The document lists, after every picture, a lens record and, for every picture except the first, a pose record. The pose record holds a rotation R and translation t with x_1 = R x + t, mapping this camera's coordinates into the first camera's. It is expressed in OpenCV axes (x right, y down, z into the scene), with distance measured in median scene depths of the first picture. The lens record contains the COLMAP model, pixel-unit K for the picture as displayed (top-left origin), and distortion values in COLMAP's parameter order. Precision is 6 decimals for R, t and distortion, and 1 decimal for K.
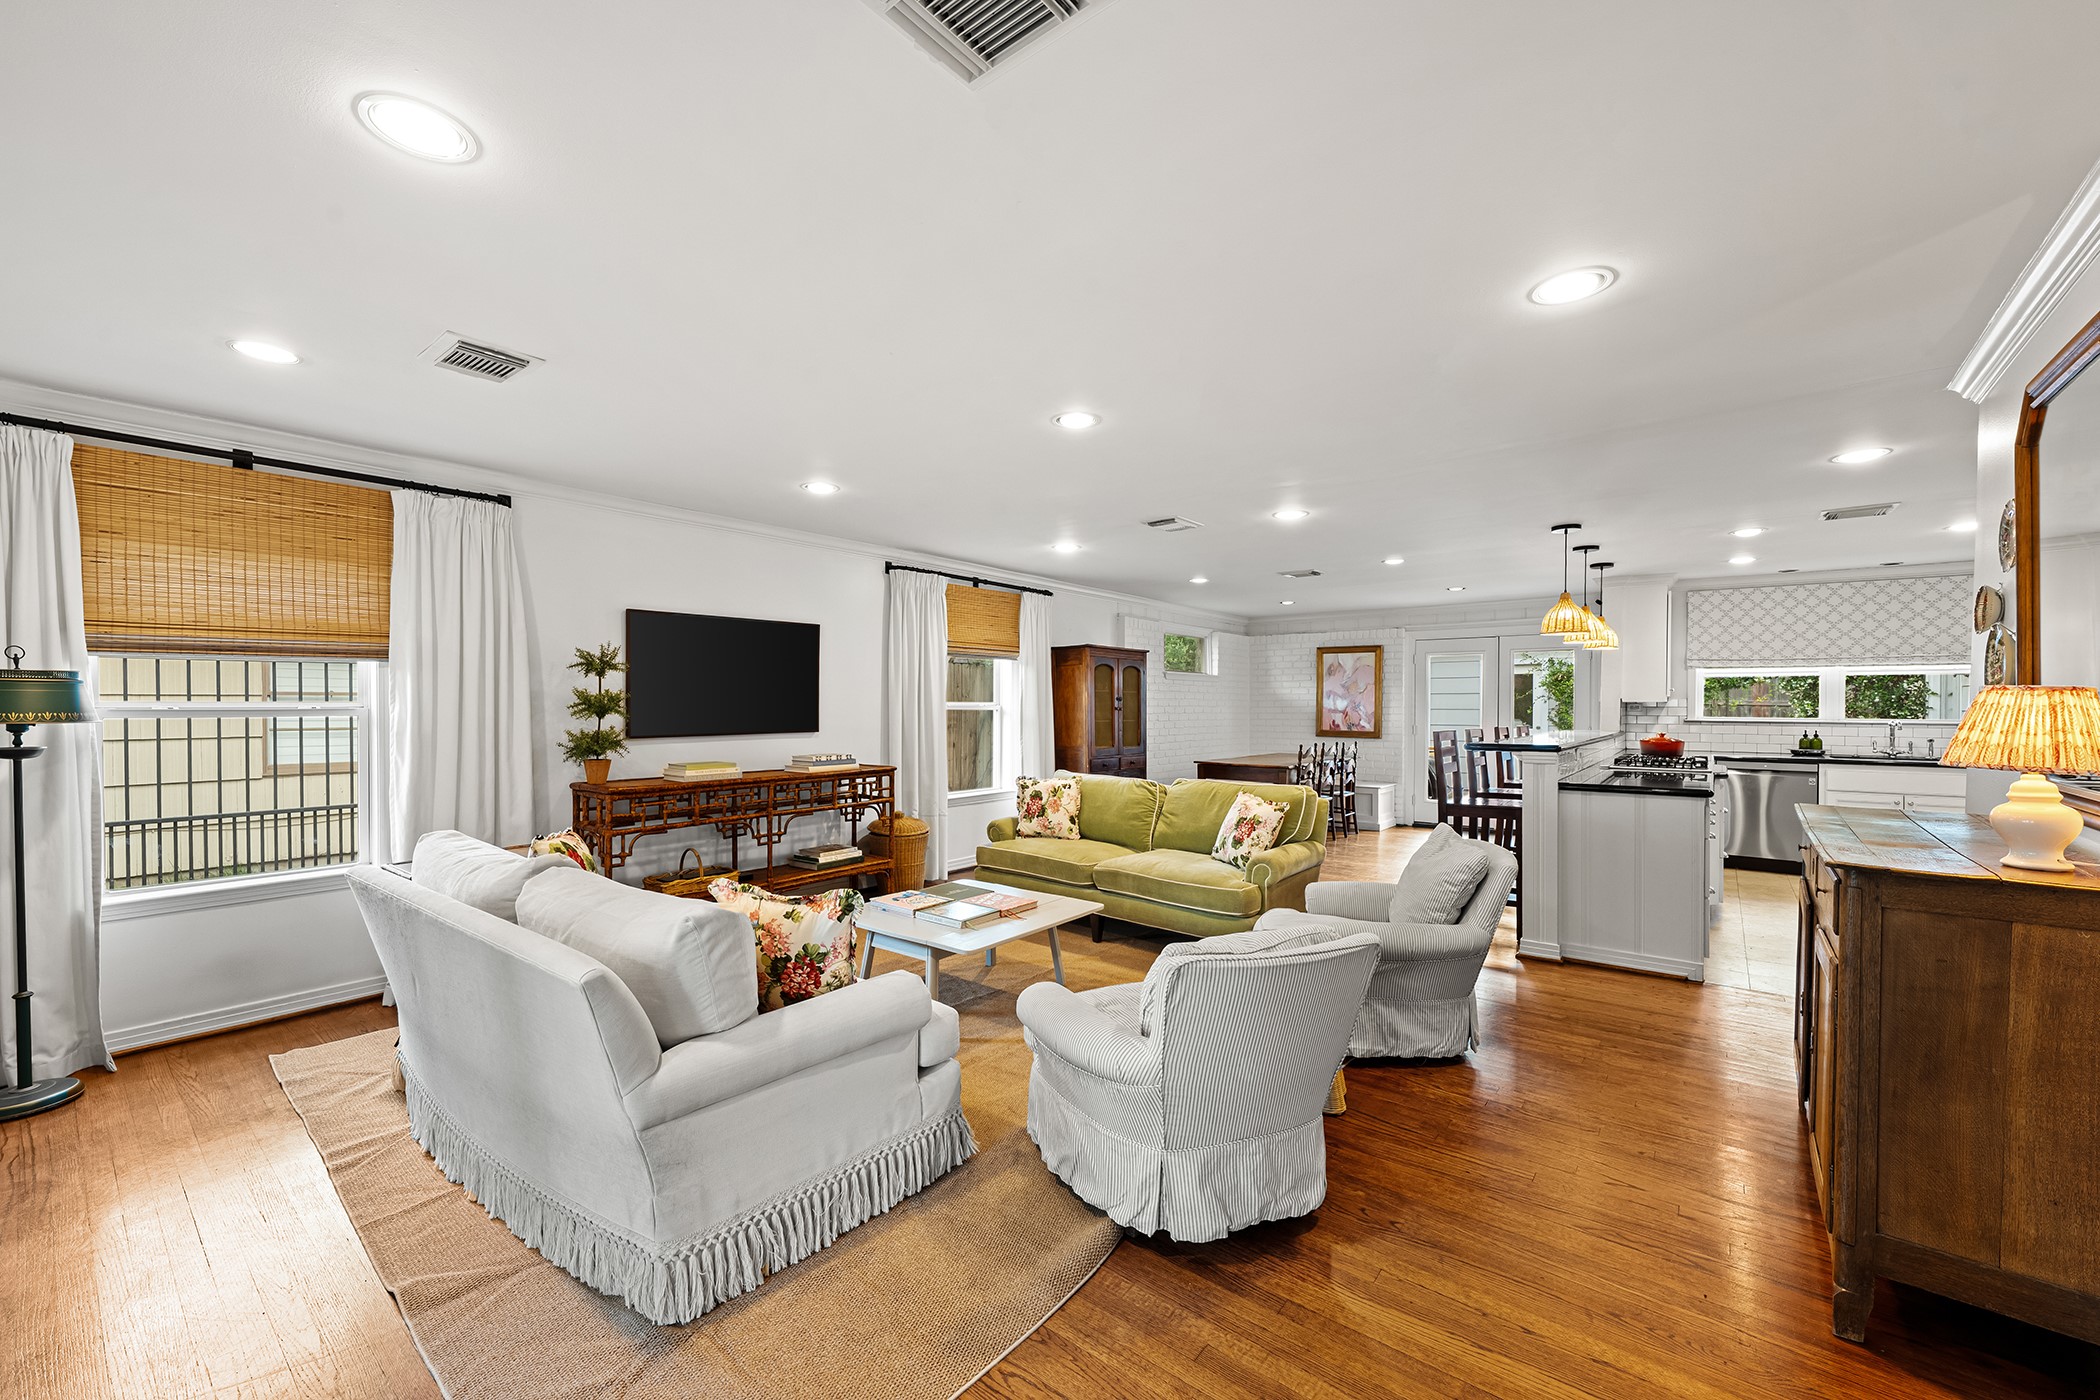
lens RADIAL K [[833.4, 0, 1045.1], [0, 833.4, 710.9], [0, 0, 1]] dist [0.001688, -0.001337]
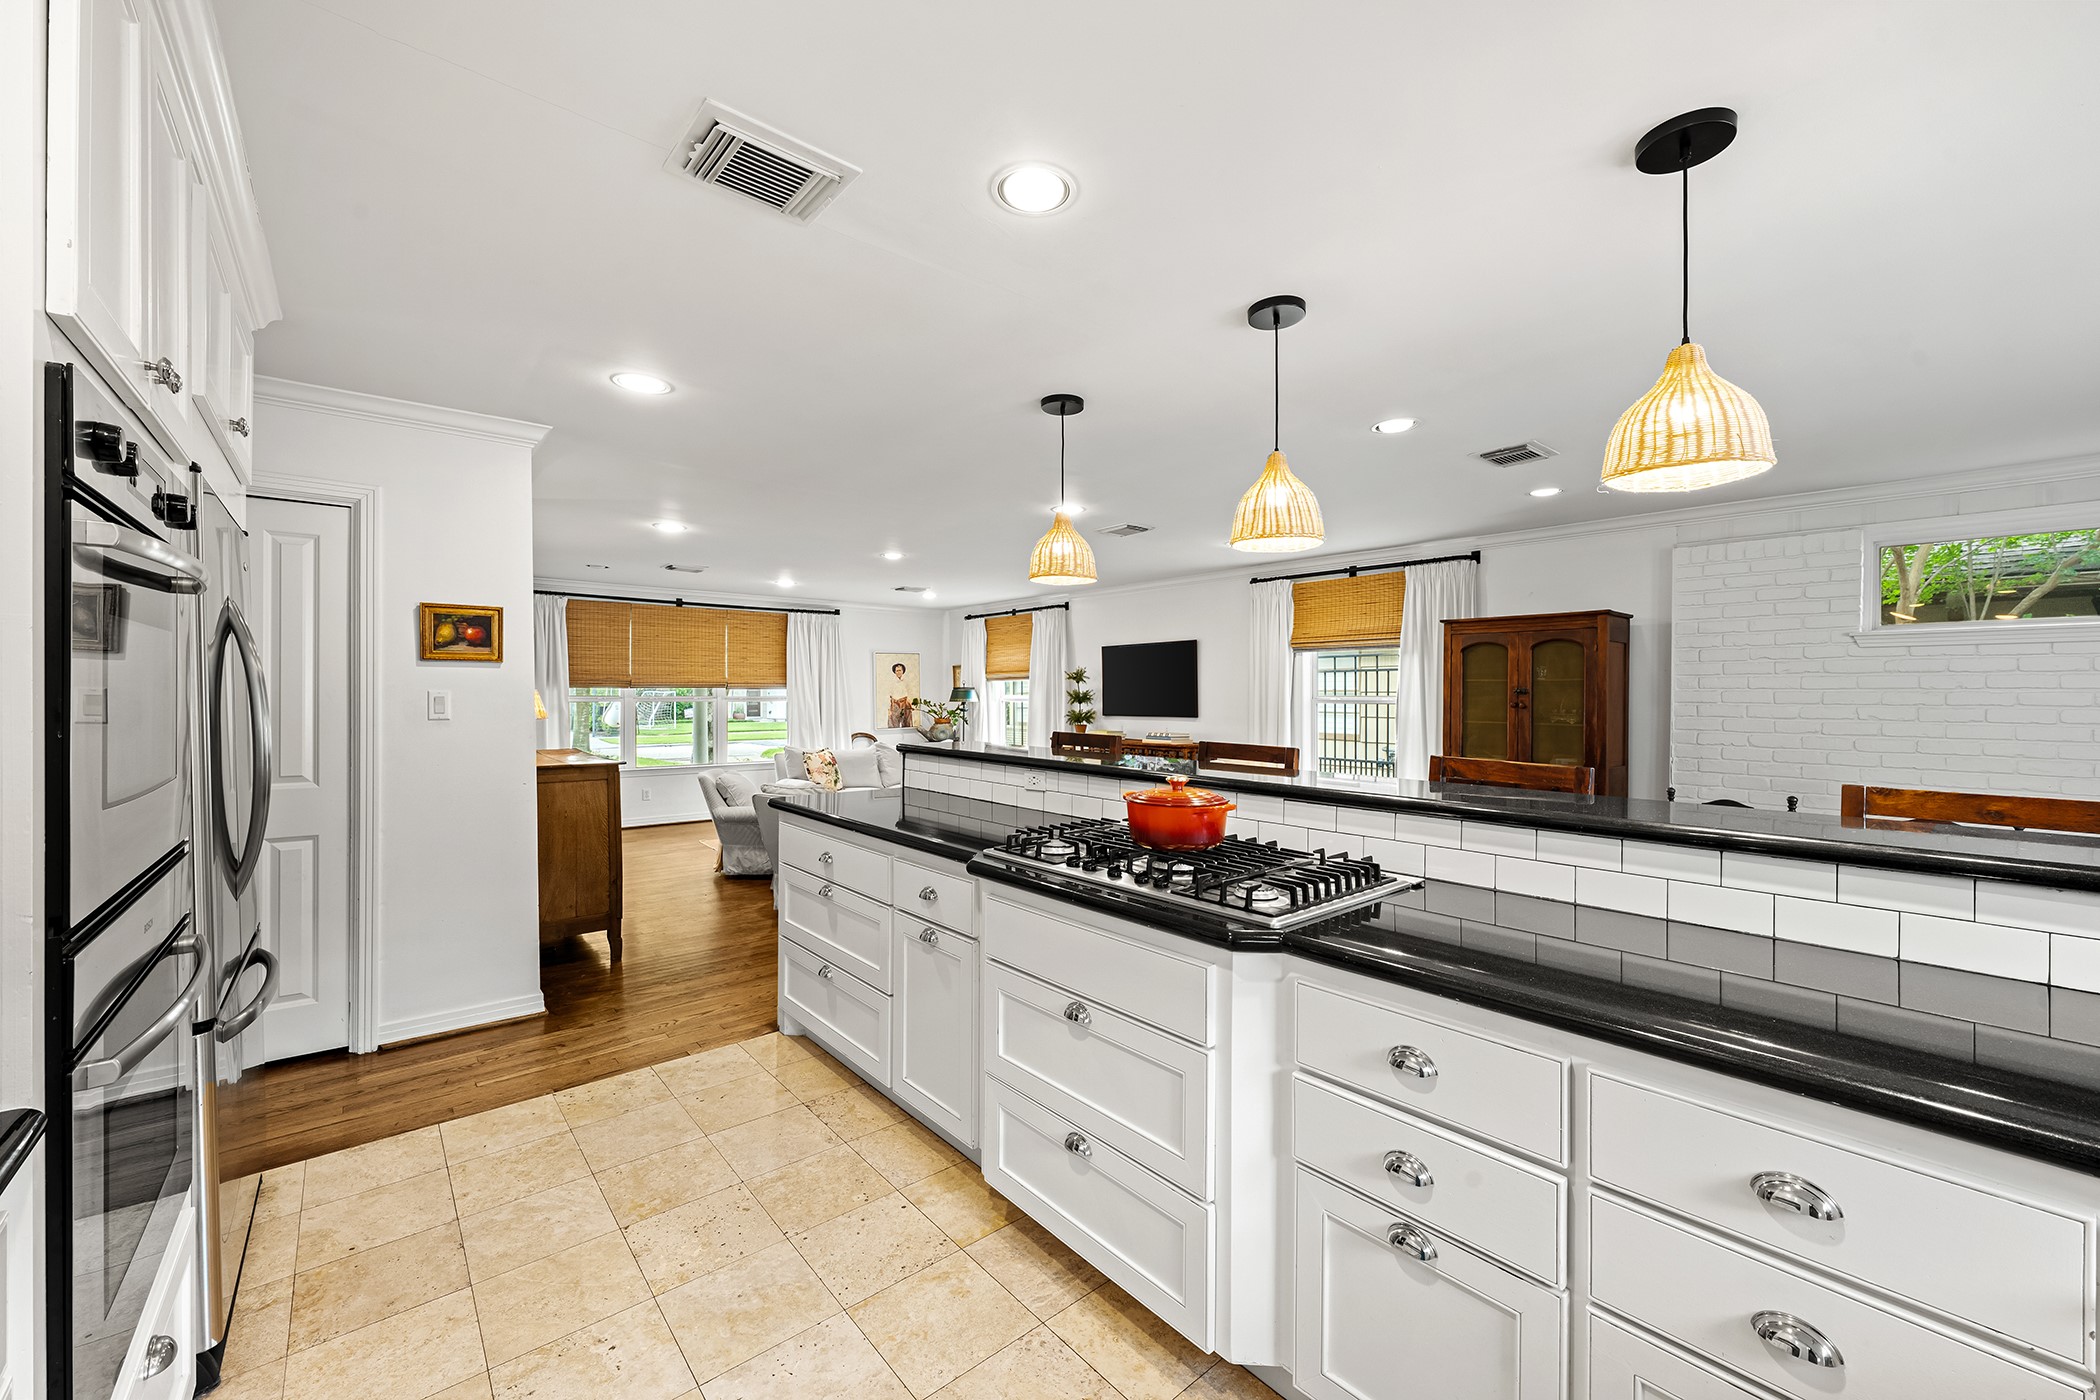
lens RADIAL K [[833.4, 0, 1062.1], [0, 833.4, 696.4], [0, 0, 1]] dist [0.001688, -0.001337]
pose [[-0.178915, -0.000673, -0.983864, 1.093567], [-0.009906, 0.999950, 0.001118, -0.009424], [0.983815, 0.009946, -0.178912, 1.005795]]
